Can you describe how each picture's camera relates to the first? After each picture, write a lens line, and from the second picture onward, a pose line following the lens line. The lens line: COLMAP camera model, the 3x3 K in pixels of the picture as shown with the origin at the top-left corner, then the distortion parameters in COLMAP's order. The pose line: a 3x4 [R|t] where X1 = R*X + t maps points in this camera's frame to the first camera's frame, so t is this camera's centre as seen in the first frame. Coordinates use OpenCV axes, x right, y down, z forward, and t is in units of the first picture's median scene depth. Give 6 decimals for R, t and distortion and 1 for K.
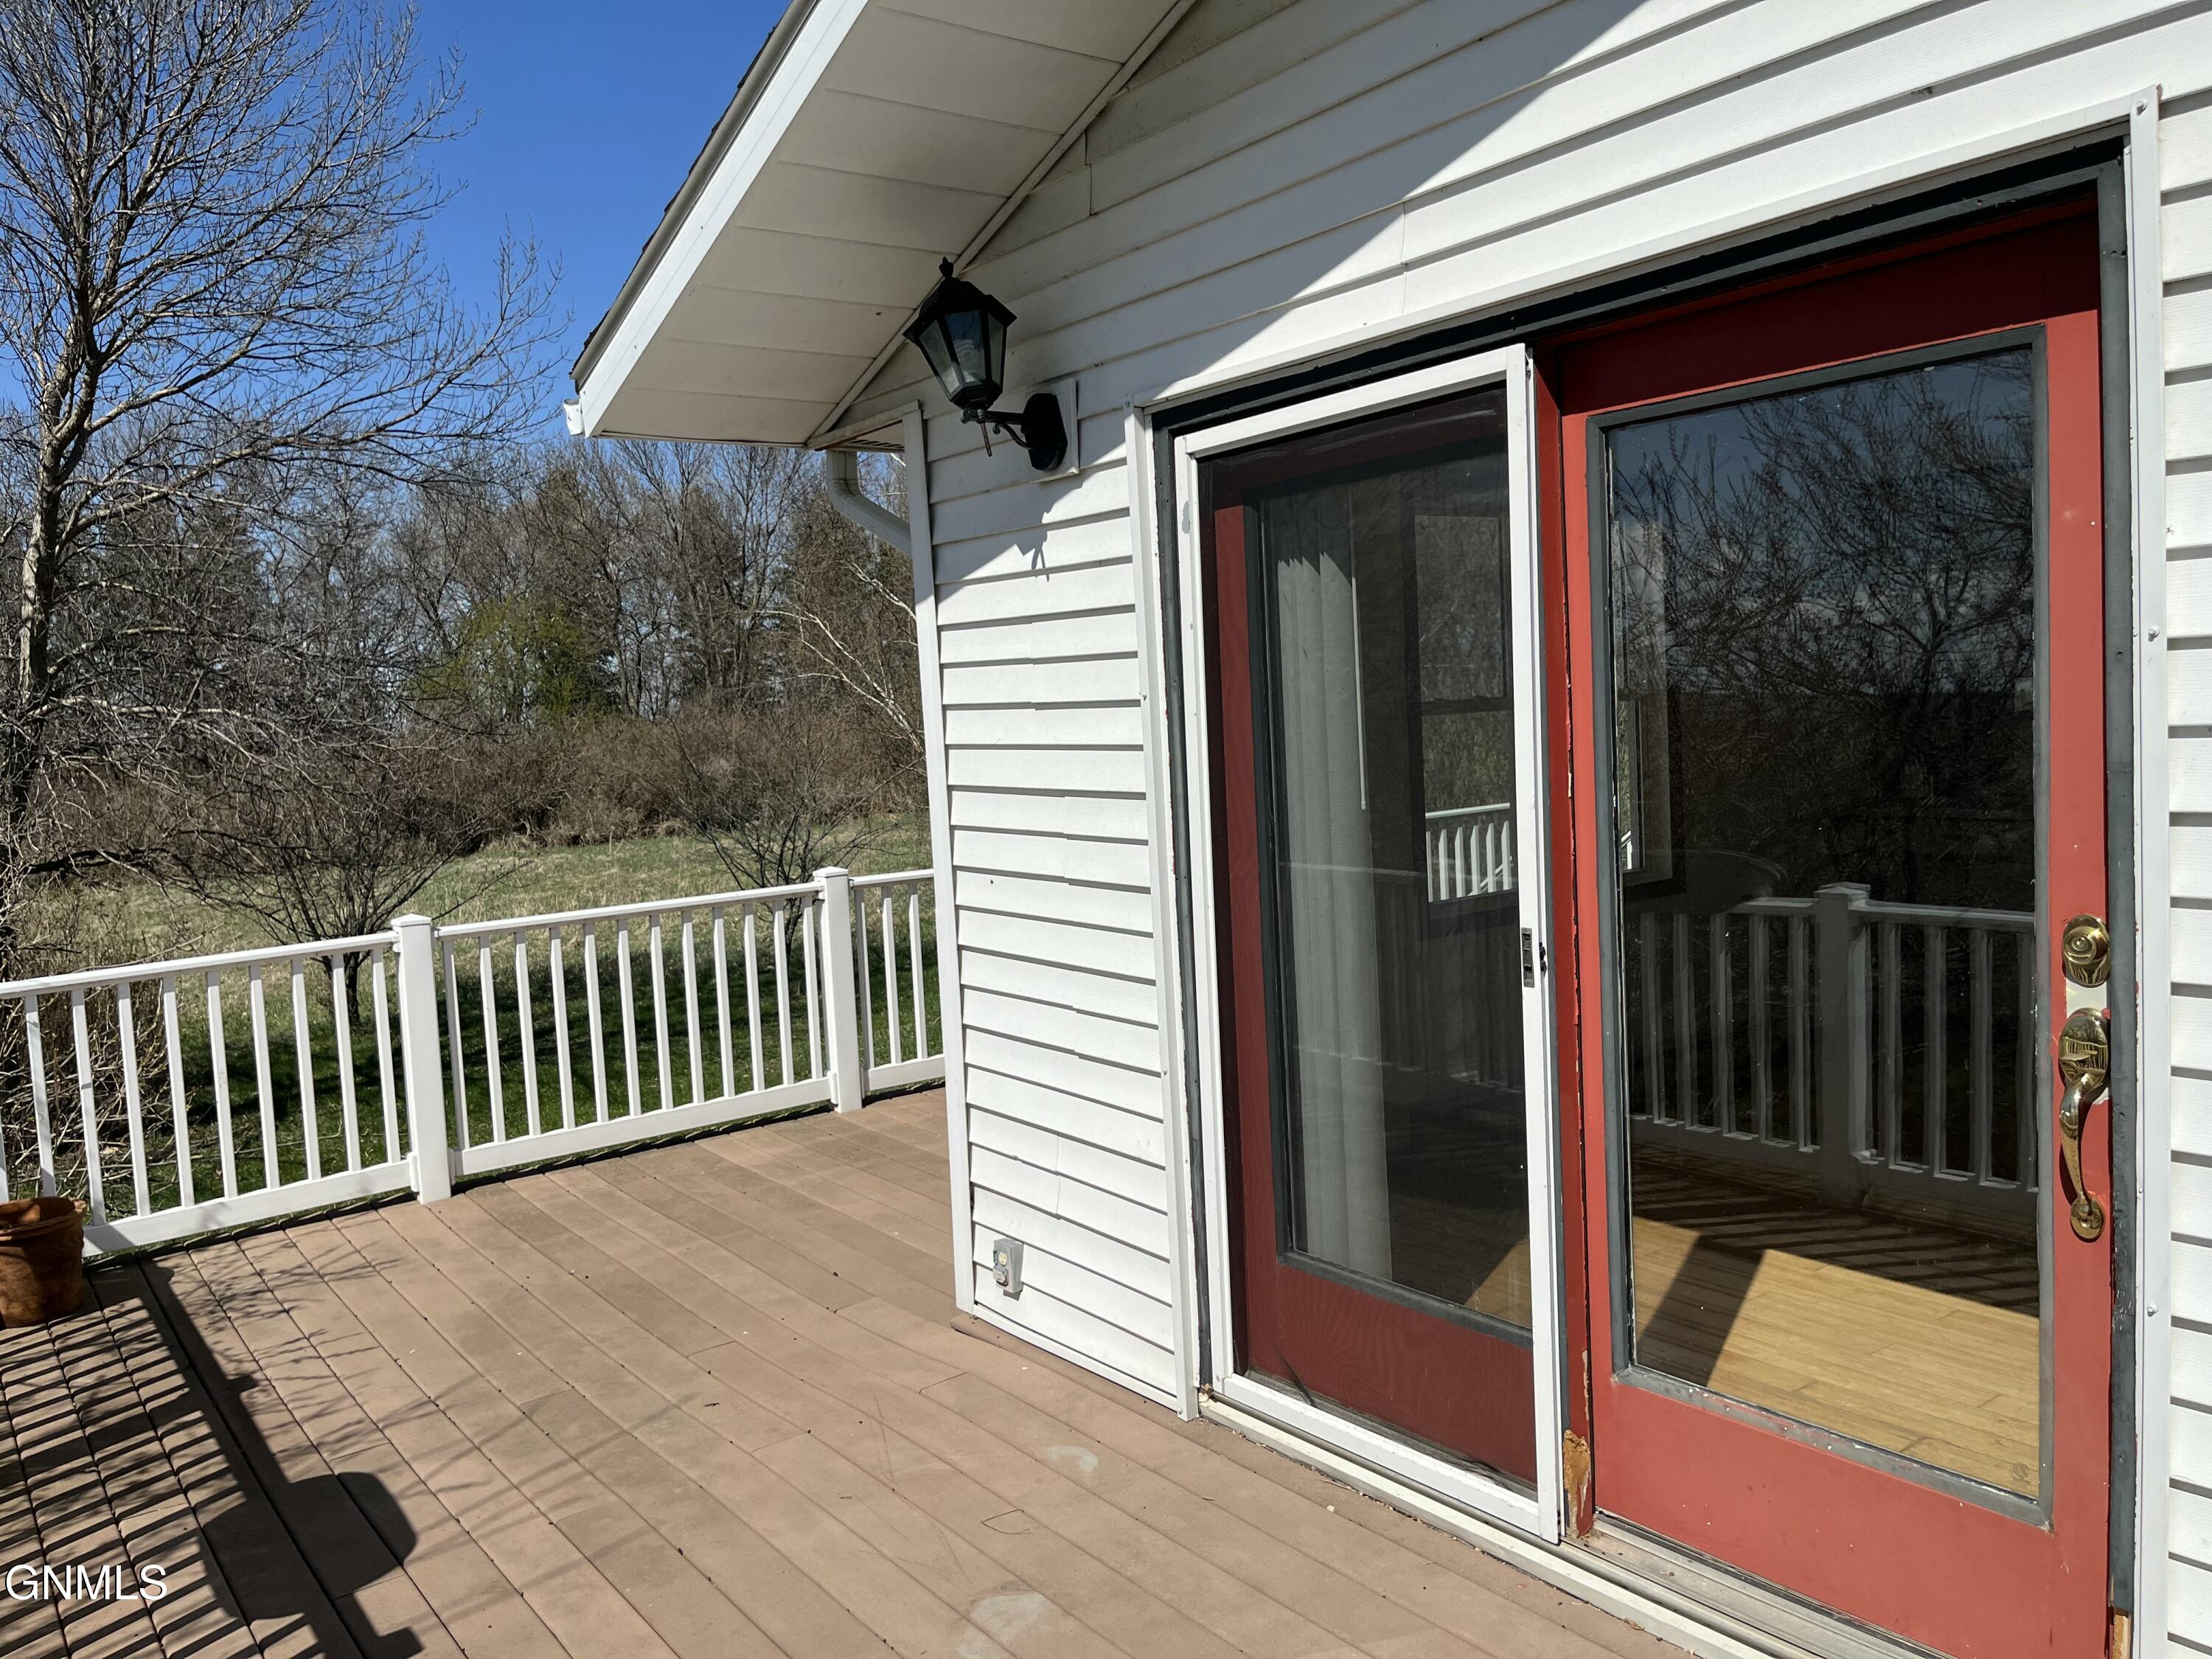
lens RADIAL K [[1686.9, 0, 1106.0], [0, 1686.9, 829.5], [0, 0, 1]] dist [0.067533, -0.095800]
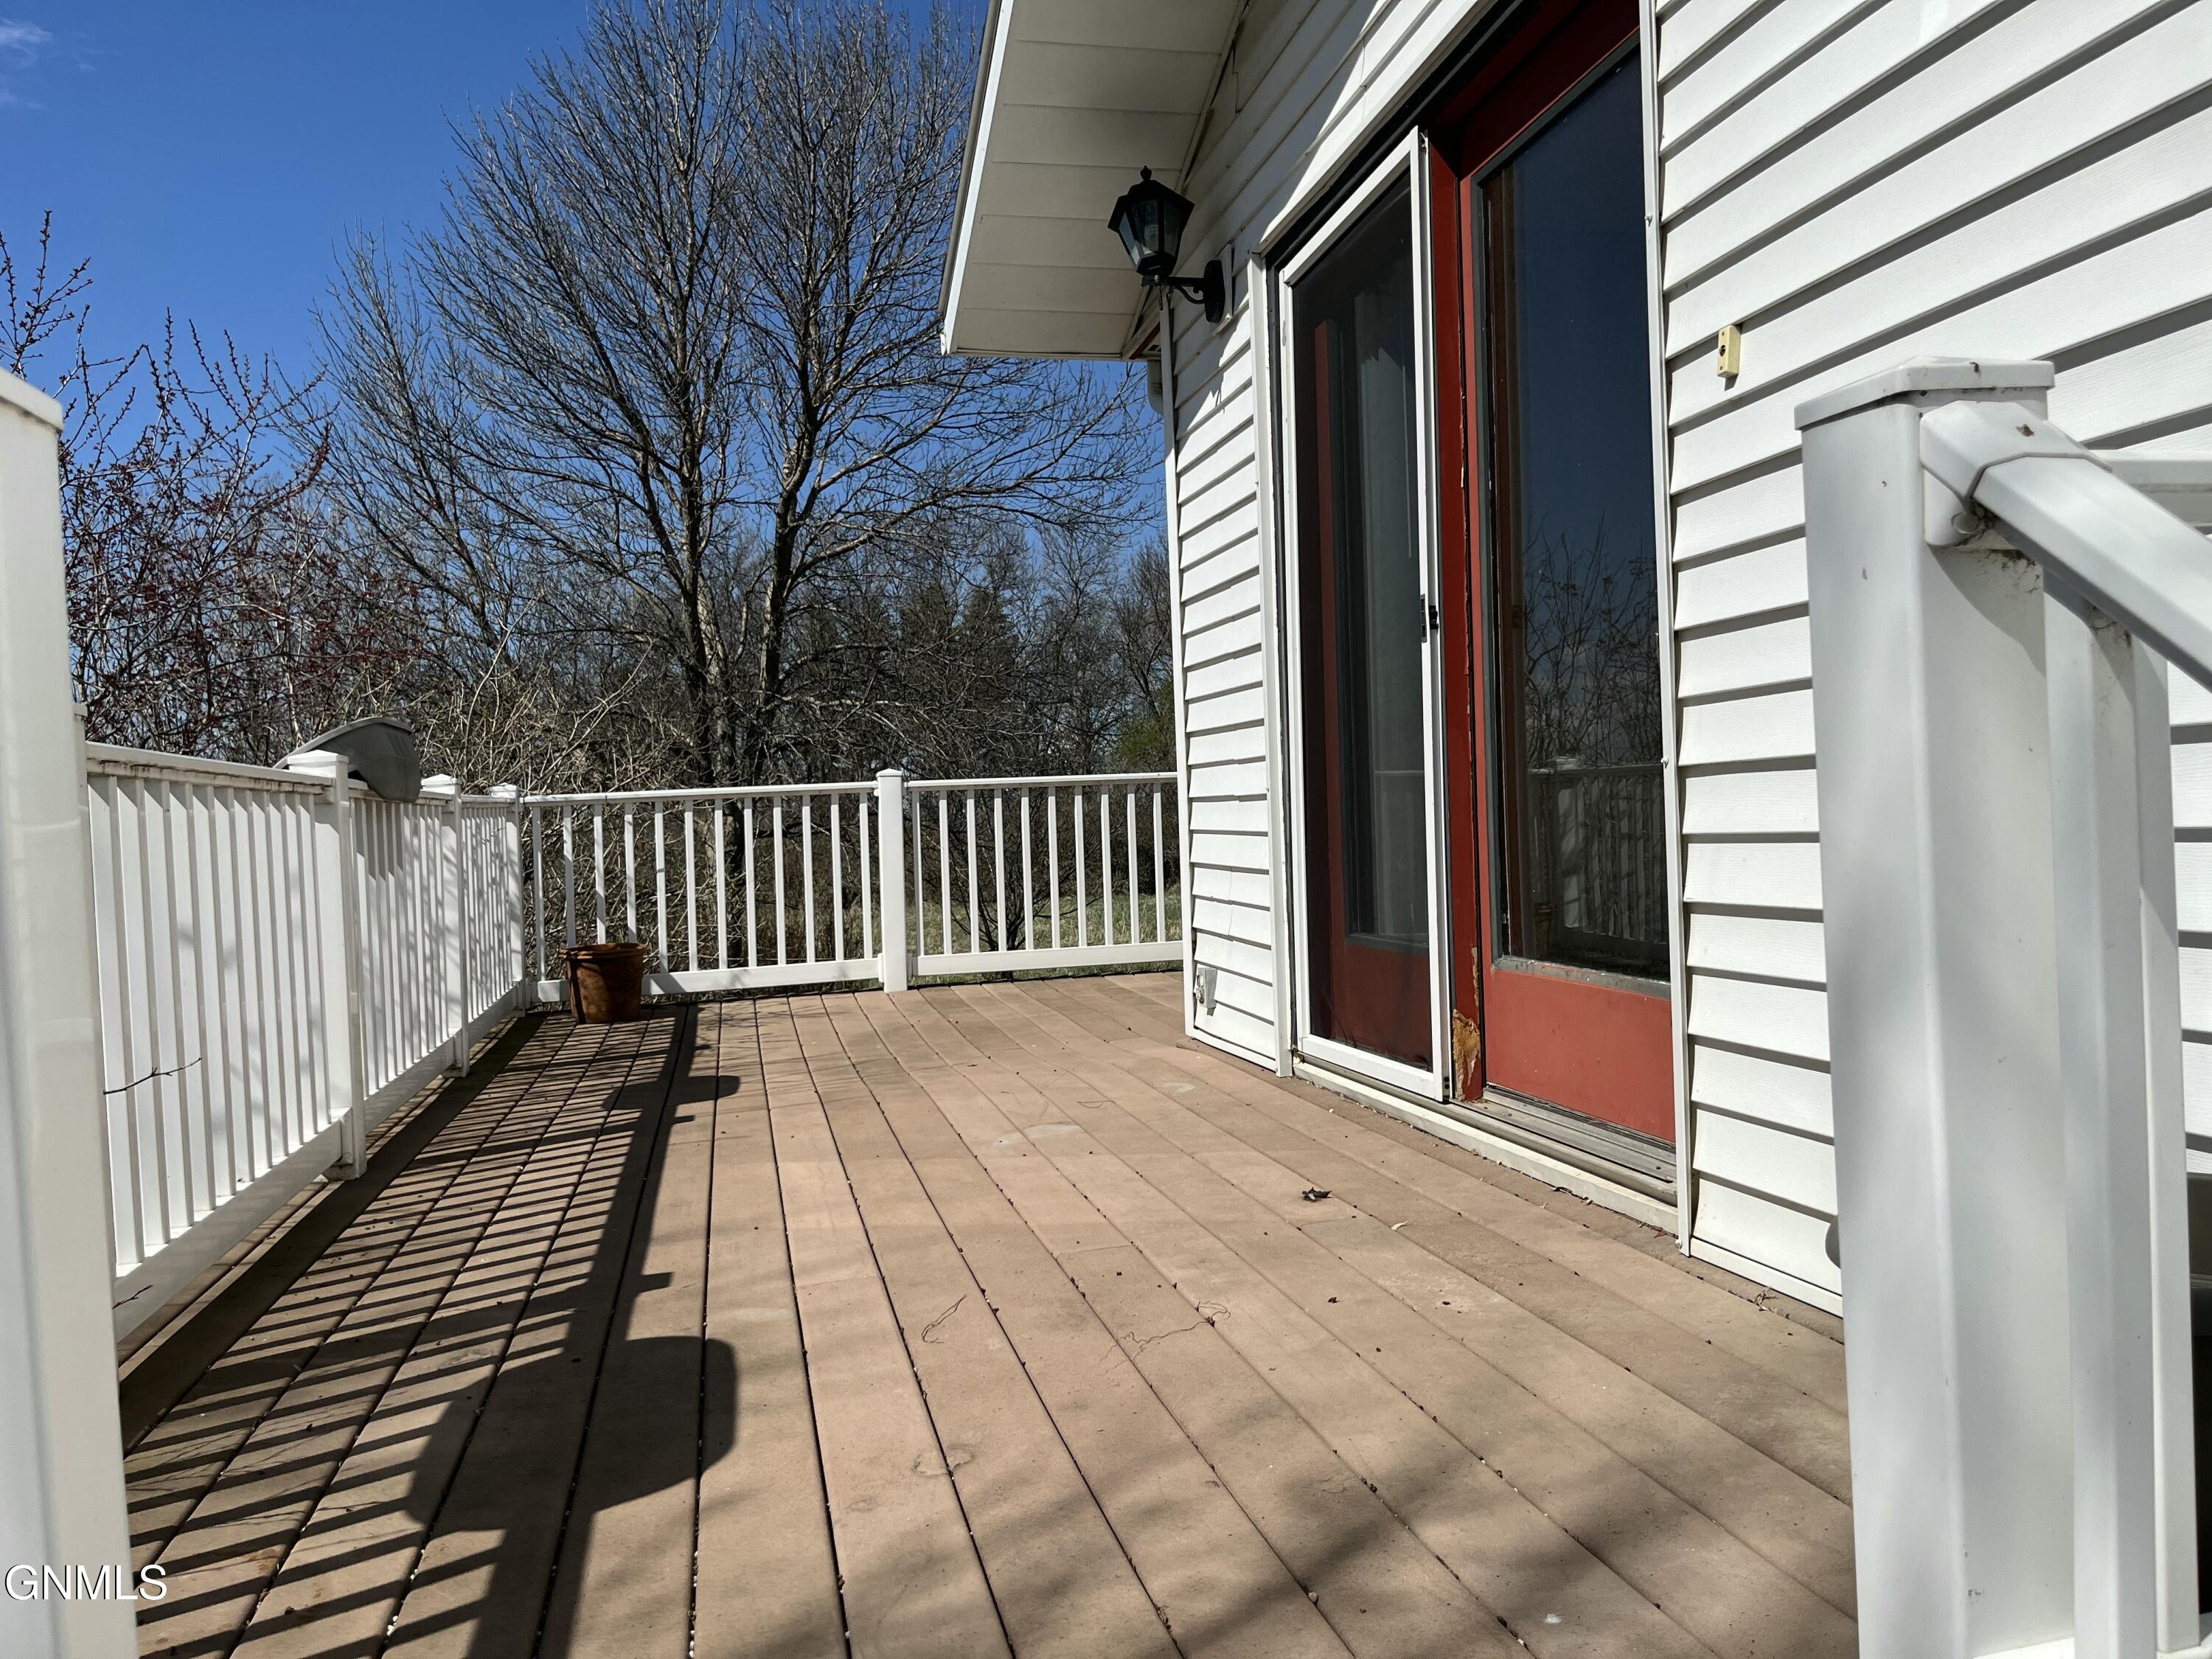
lens RADIAL K [[1686.9, 0, 1106.0], [0, 1686.9, 829.5], [0, 0, 1]] dist [0.067533, -0.095800]
pose [[0.915386, 0.022949, -0.401923, 0.377290], [-0.042607, 0.998289, -0.040038, 0.203289], [0.400316, 0.053775, 0.914798, -0.155384]]
